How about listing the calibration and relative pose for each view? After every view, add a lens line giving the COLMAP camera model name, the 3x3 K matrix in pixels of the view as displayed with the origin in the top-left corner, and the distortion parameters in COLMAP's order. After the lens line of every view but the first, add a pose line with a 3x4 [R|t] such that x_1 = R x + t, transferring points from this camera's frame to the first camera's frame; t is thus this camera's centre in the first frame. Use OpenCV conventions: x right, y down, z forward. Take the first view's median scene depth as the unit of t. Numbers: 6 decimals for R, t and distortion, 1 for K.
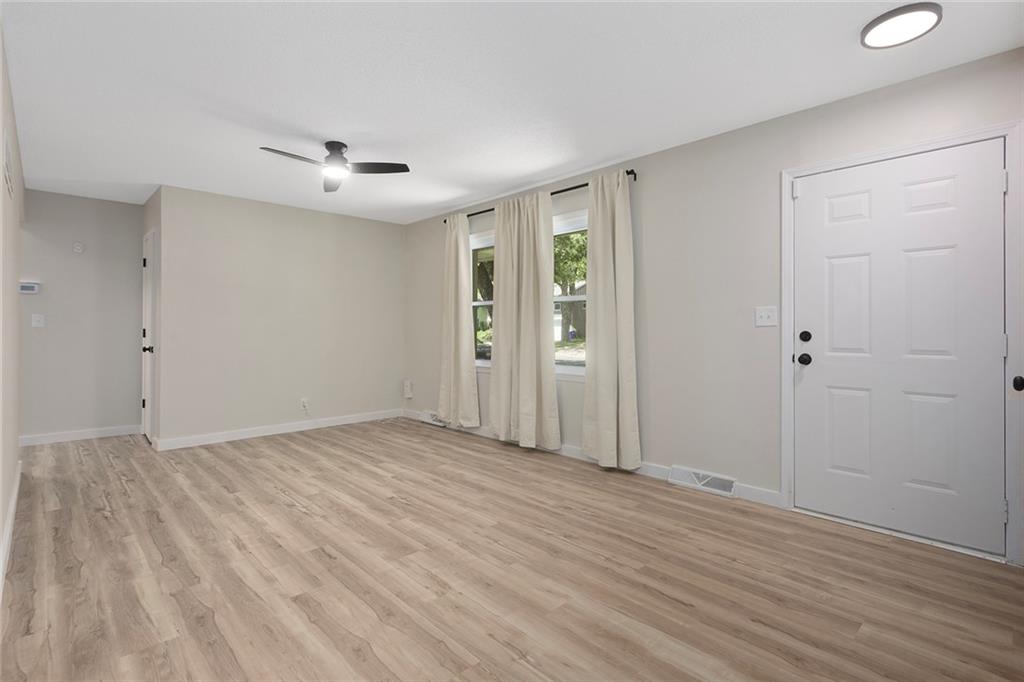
lens RADIAL K [[491.6, 0, 508.7], [0, 491.6, 328.0], [0, 0, 1]] dist [-0.001257, 0.000530]
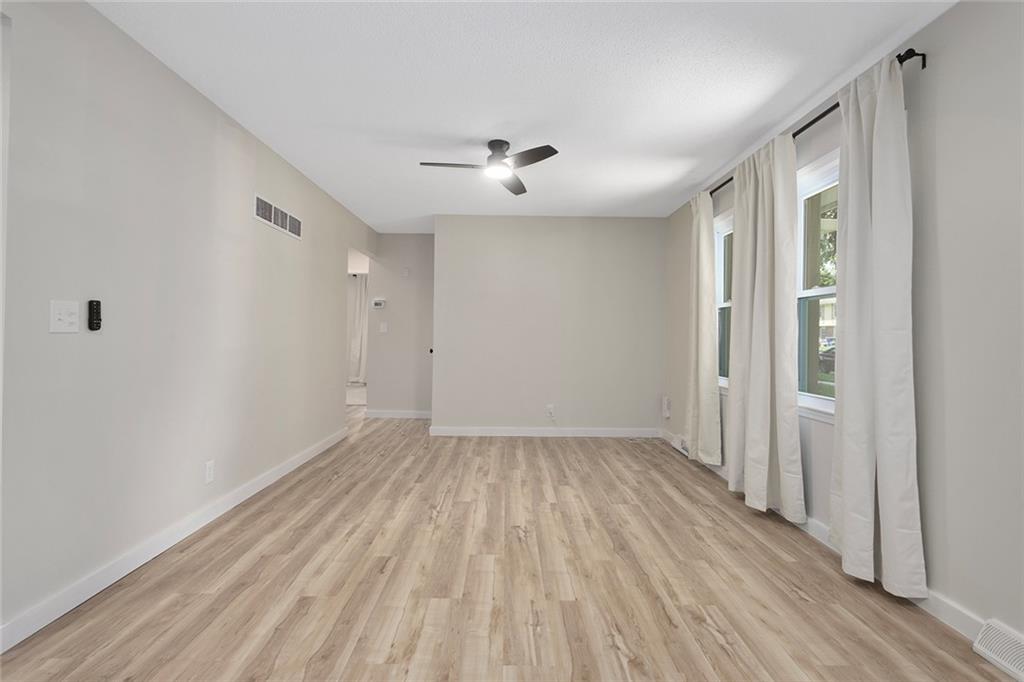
lens RADIAL K [[492.8, 0, 506.3], [0, 492.8, 334.2], [0, 0, 1]] dist [-0.001400, 0.000403]
pose [[0.727127, 0.006915, -0.686468, 0.368221], [-0.011072, 0.999937, -0.001656, 0.001929], [0.686414, 0.008805, 0.727158, 0.357330]]
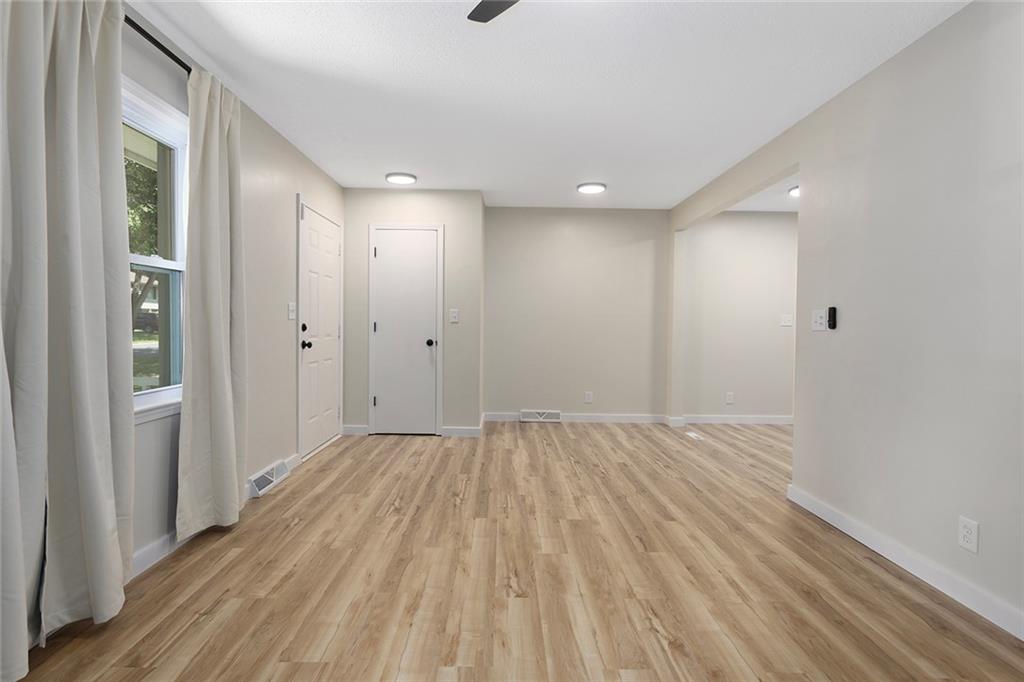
lens RADIAL K [[492.8, 0, 506.3], [0, 492.8, 334.2], [0, 0, 1]] dist [-0.001400, 0.000403]
pose [[-0.732250, -0.021546, 0.680695, -0.672577], [-0.012682, 0.999757, 0.018003, 0.003441], [-0.680918, 0.004550, -0.732345, 1.535337]]
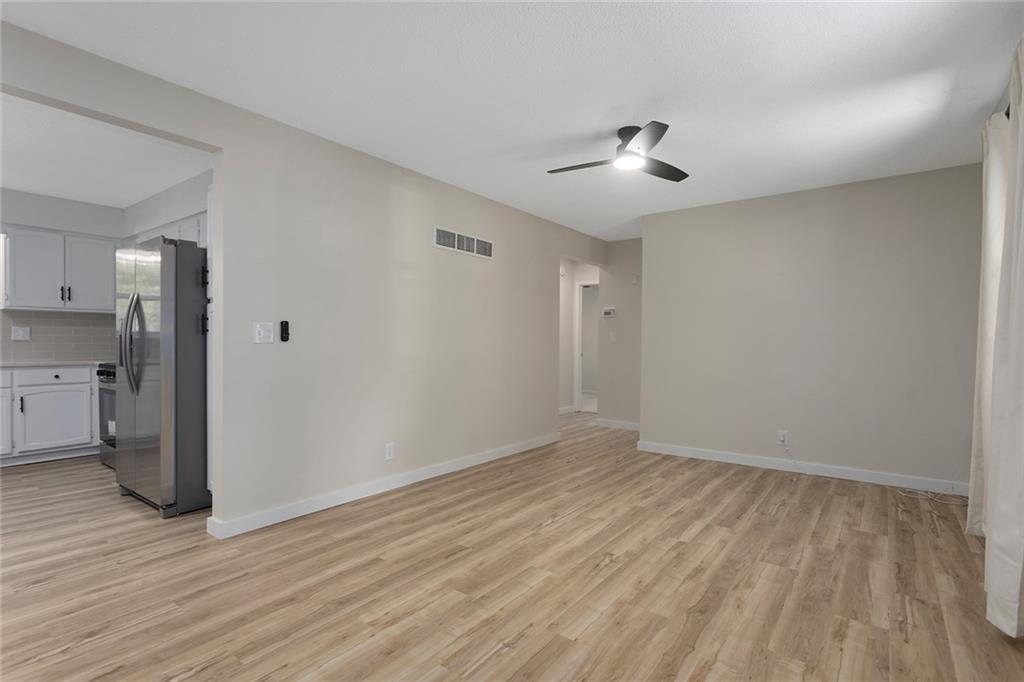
lens RADIAL K [[499.8, 0, 497.2], [0, 499.8, 350.9], [0, 0, 1]] dist [0.000548, 0.000748]
pose [[0.153524, 0.018670, -0.987969, 0.556148], [-0.005225, 0.999823, 0.018082, 0.000606], [0.988131, 0.002386, 0.153595, 0.724911]]
